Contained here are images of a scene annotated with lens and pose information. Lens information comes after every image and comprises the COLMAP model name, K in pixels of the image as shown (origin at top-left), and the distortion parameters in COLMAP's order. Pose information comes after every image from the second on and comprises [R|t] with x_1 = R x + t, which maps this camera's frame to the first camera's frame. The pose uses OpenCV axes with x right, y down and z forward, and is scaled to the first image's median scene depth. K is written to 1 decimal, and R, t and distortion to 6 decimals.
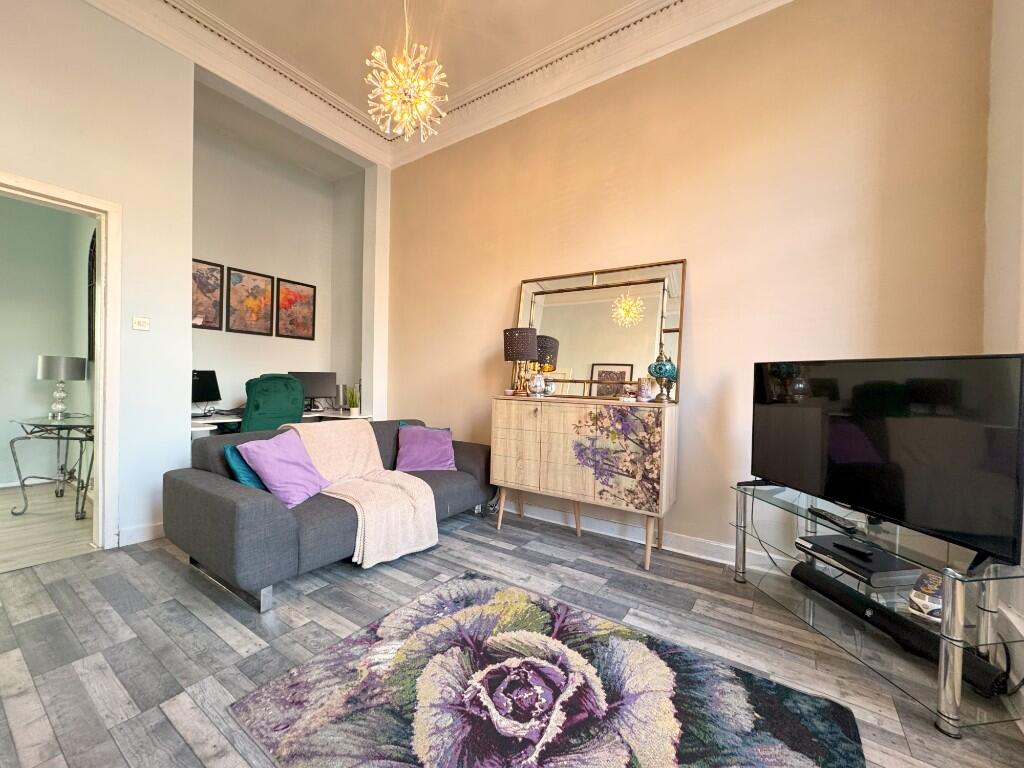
lens RADIAL K [[408.5, 0, 512.4], [0, 408.5, 382.6], [0, 0, 1]] dist [-0.003833, 0.001475]
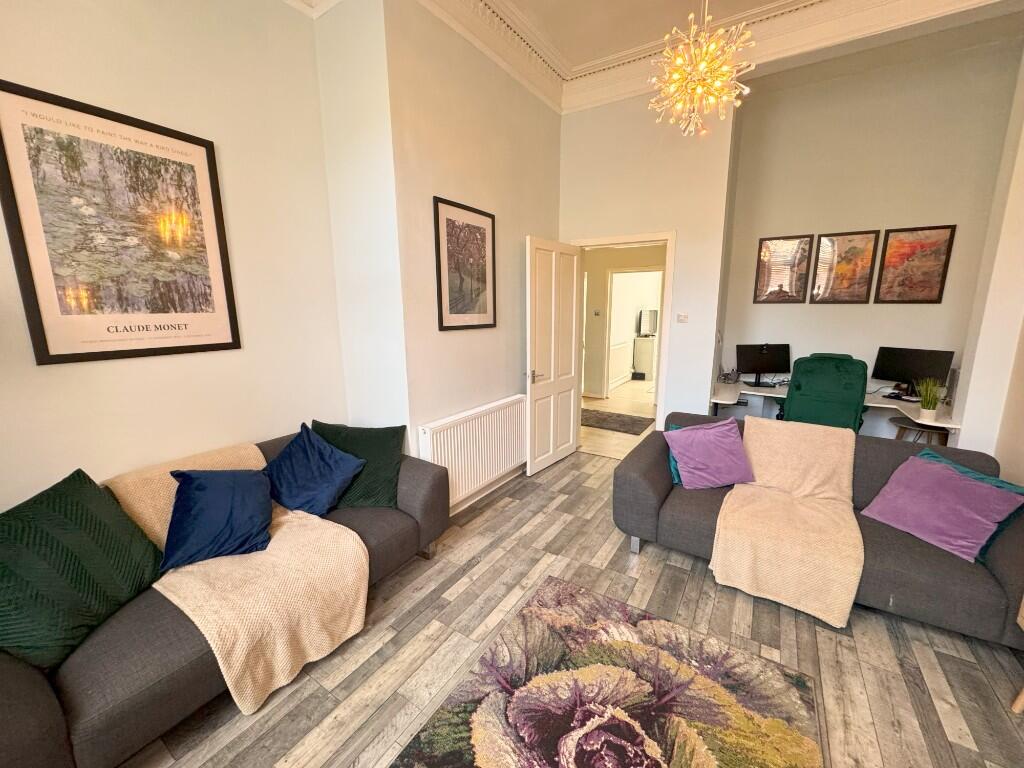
lens RADIAL K [[408.5, 0, 508.3], [0, 408.5, 386.2], [0, 0, 1]] dist [-0.003833, 0.001475]
pose [[0.020007, 0.170434, -0.985166, 0.508947], [0.000021, 0.985363, 0.170469, -0.173825], [0.999800, -0.003432, 0.019710, 0.457299]]
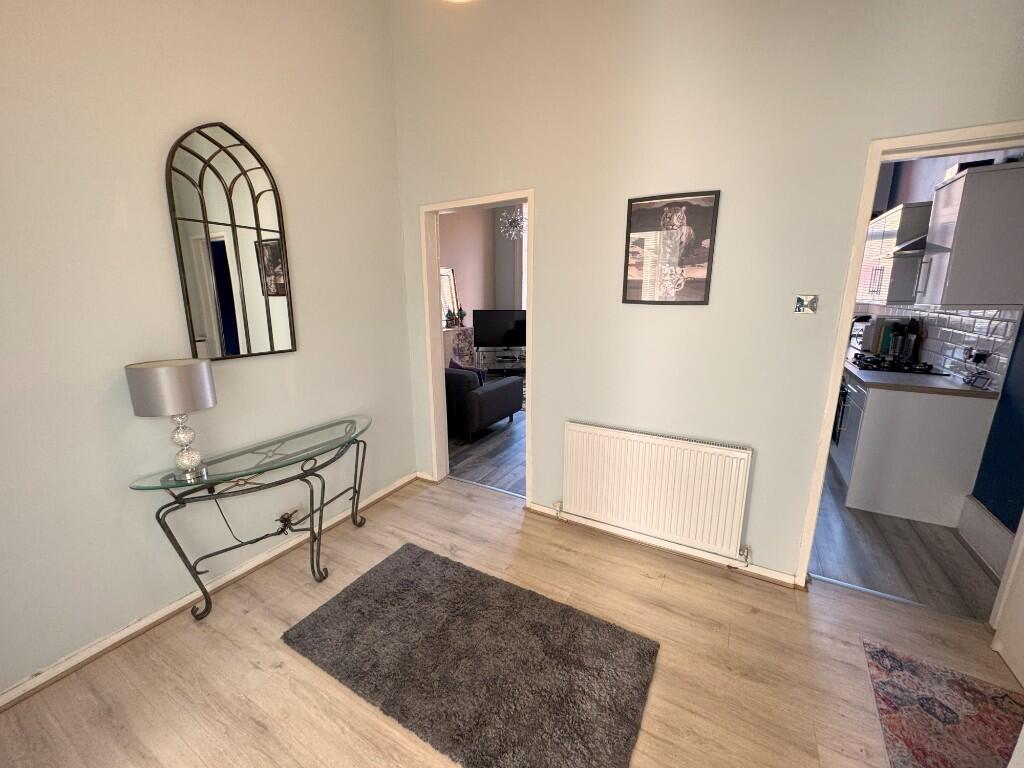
lens RADIAL K [[408.5, 0, 508.5], [0, 408.5, 379.9], [0, 0, 1]] dist [-0.003833, 0.001475]
pose [[-0.067520, -0.228118, 0.971289, -2.503475], [0.006516, 0.973389, 0.229065, -0.237569], [-0.997697, 0.021795, -0.064237, 0.966867]]
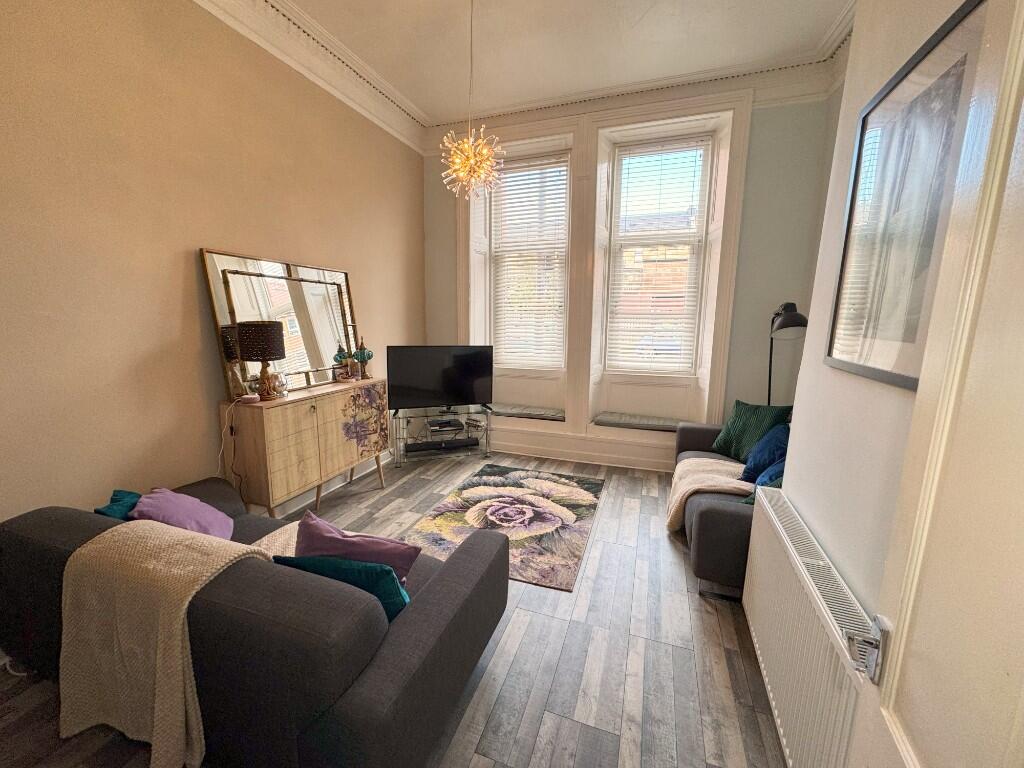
lens RADIAL K [[408.5, 0, 510.5], [0, 408.5, 378.1], [0, 0, 1]] dist [-0.003833, 0.001475]
pose [[-0.247192, -0.169220, 0.954076, -1.228540], [-0.009566, 0.985011, 0.172228, -0.220305], [-0.968919, 0.033447, -0.245106, 0.943328]]
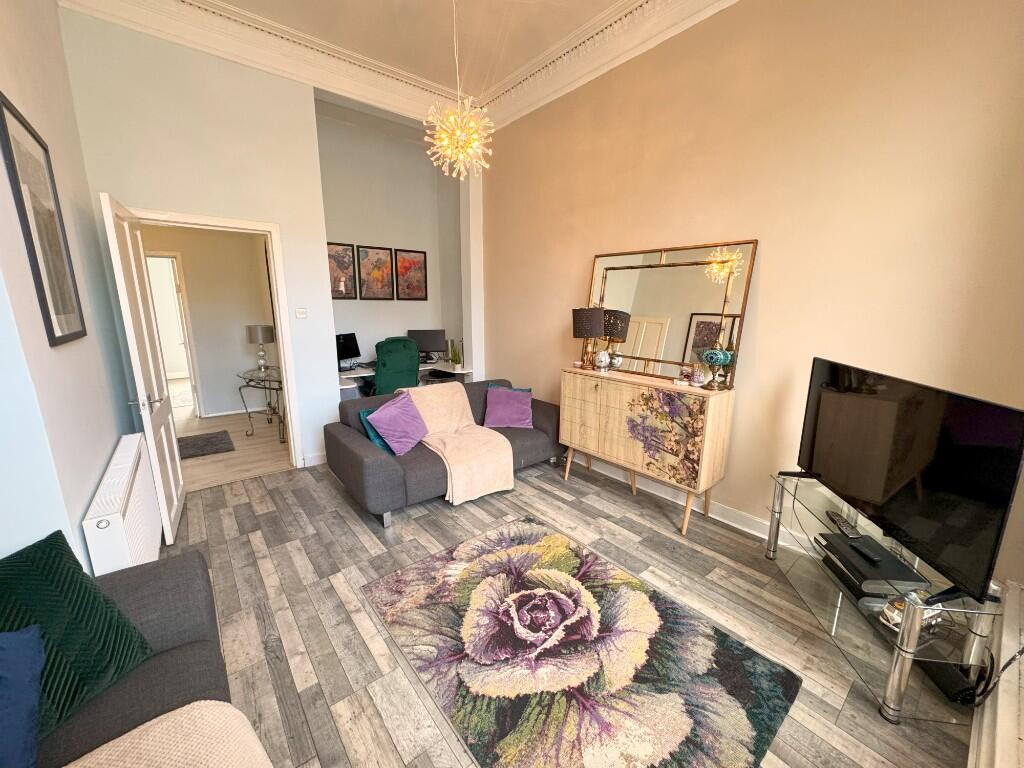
lens RADIAL K [[408.5, 0, 514.5], [0, 408.5, 382.2], [0, 0, 1]] dist [-0.003833, 0.001475]
pose [[0.958123, 0.040141, -0.283530, 0.192888], [0.013657, 0.982594, 0.185264, -0.184208], [0.286031, -0.181378, 0.940897, -0.135517]]
